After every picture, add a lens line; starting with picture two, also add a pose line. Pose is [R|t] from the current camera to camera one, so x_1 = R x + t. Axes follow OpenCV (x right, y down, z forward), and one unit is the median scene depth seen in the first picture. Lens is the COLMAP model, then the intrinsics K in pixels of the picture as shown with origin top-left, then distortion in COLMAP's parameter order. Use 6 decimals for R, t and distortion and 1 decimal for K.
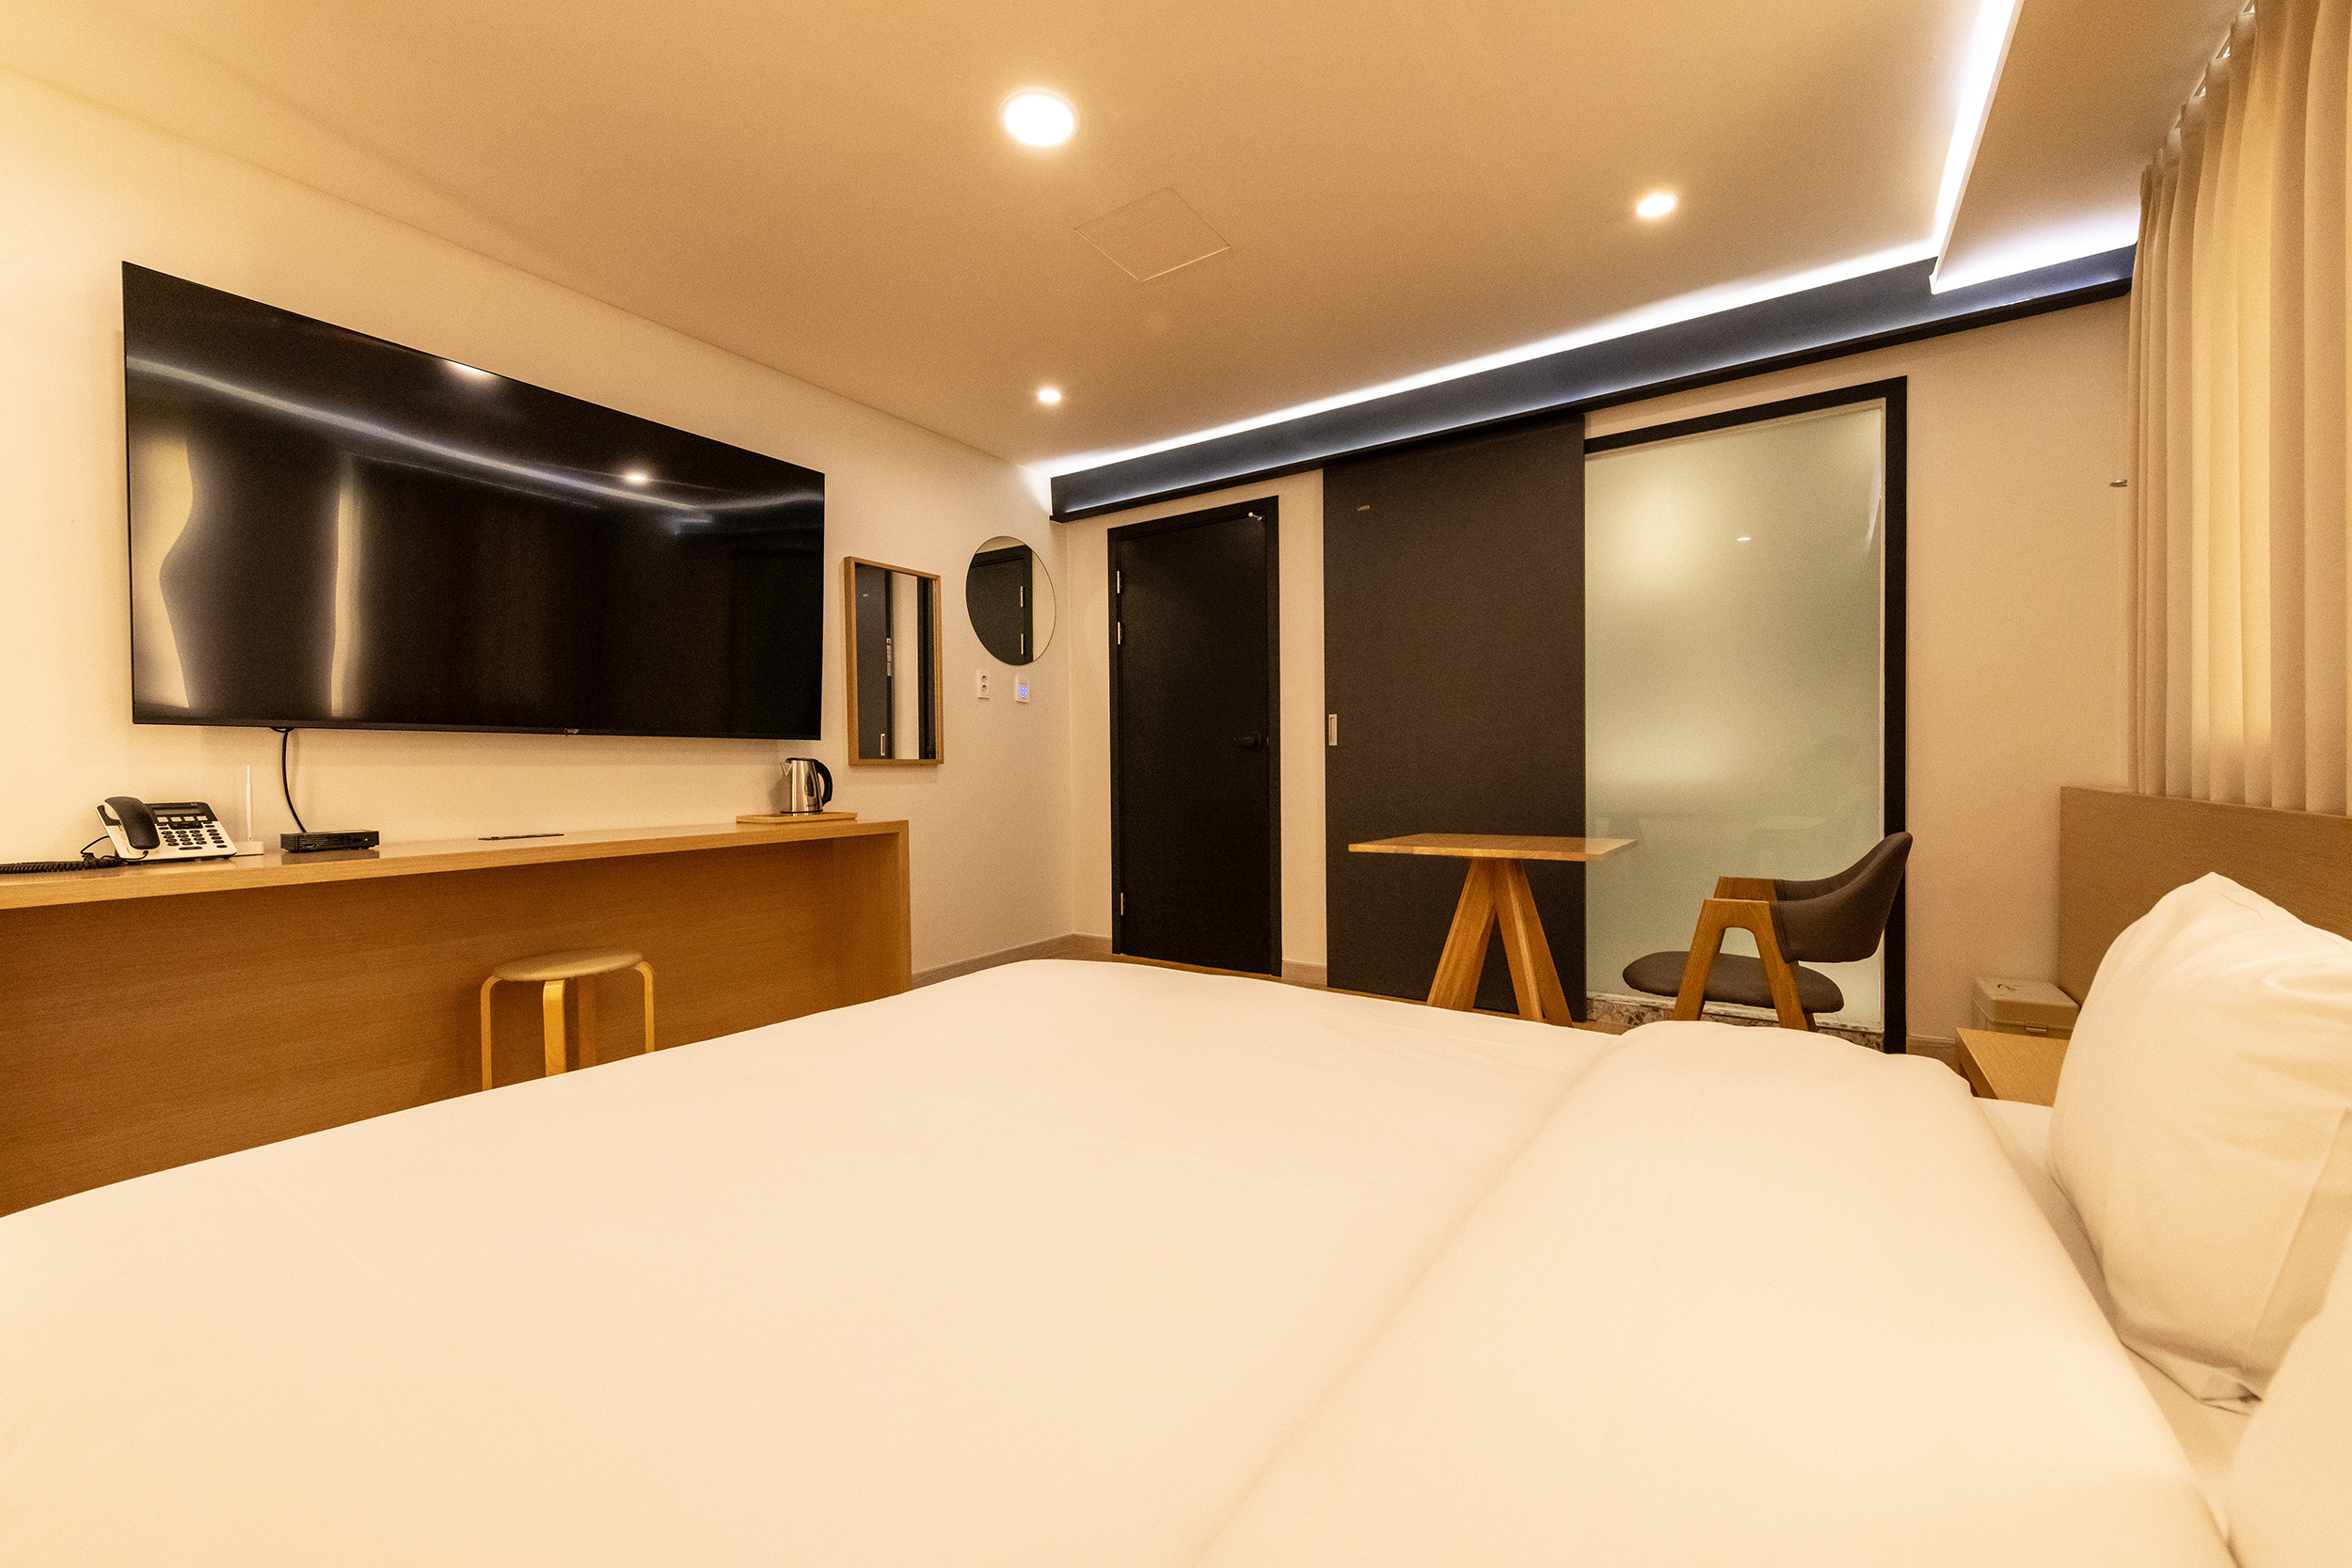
lens RADIAL K [[914.1, 0, 1176.0], [0, 914.1, 784.0], [0, 0, 1]] dist [0.016019, 0.000009]
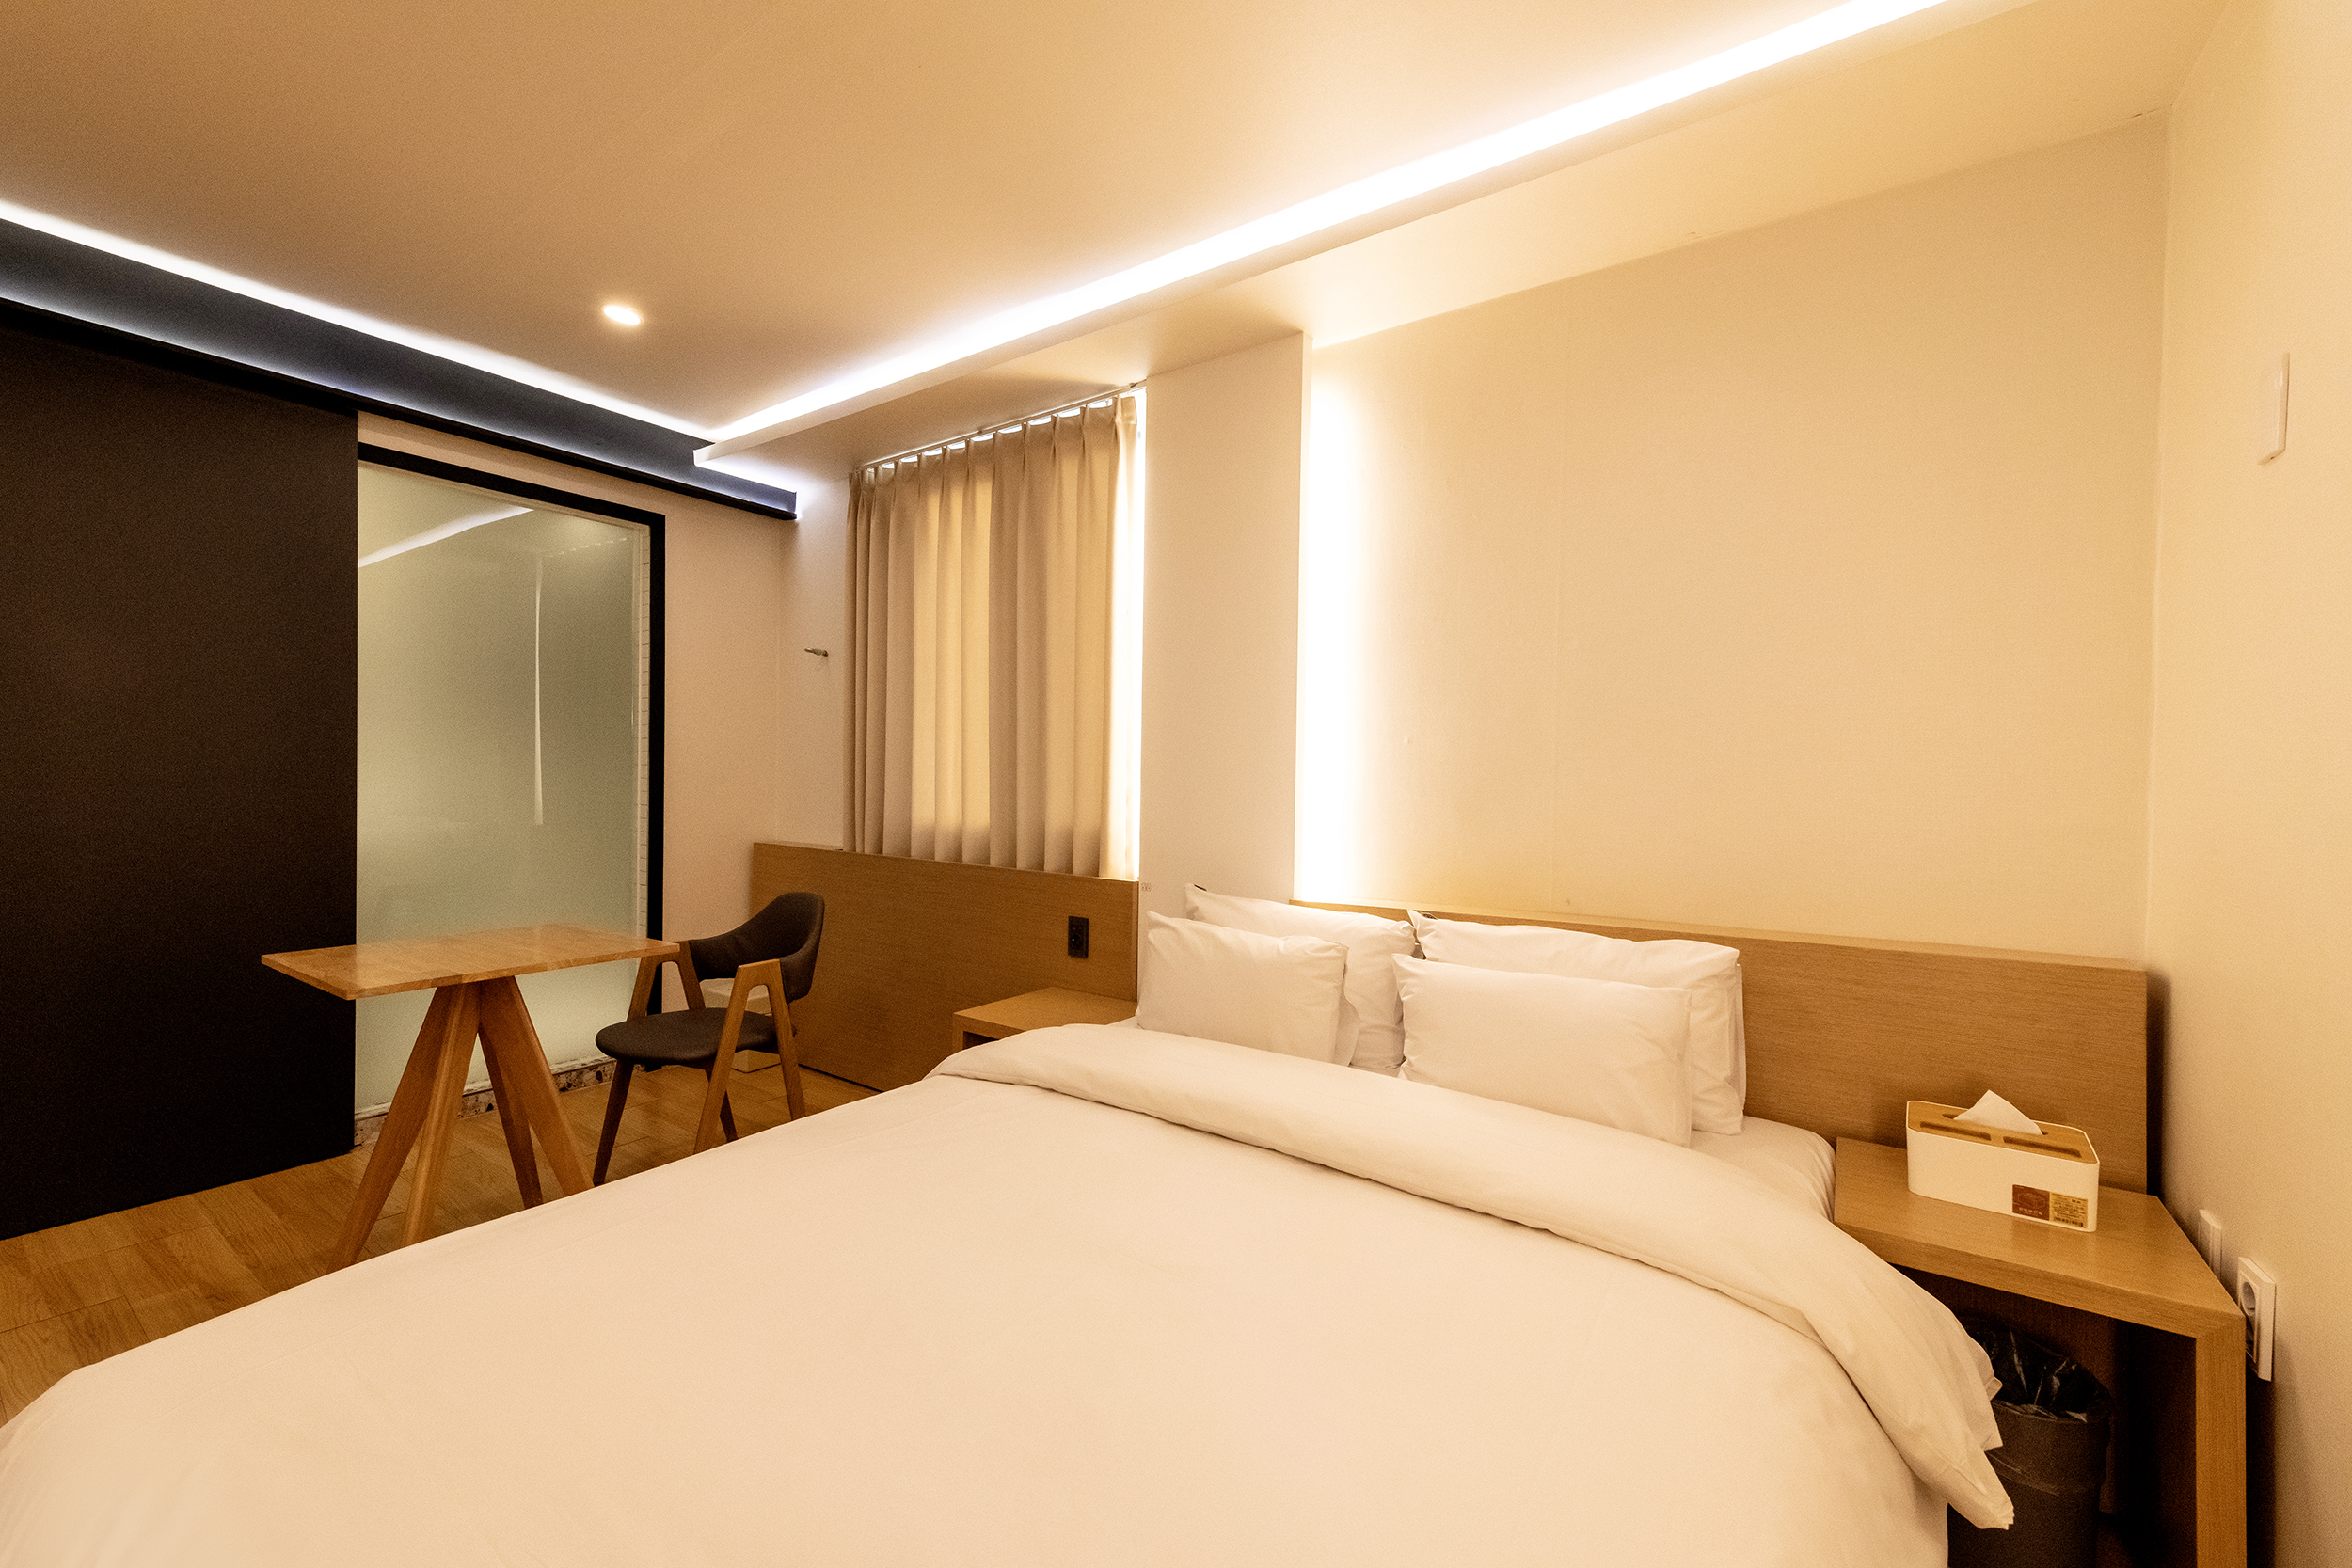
lens RADIAL K [[914.1, 0, 1176.0], [0, 914.1, 784.0], [0, 0, 1]] dist [0.016019, 0.000009]
pose [[0.035553, 0.010988, 0.999307, -0.465962], [0.005164, 0.999924, -0.011178, -0.072884], [-0.999354, 0.005558, 0.035493, 0.313812]]
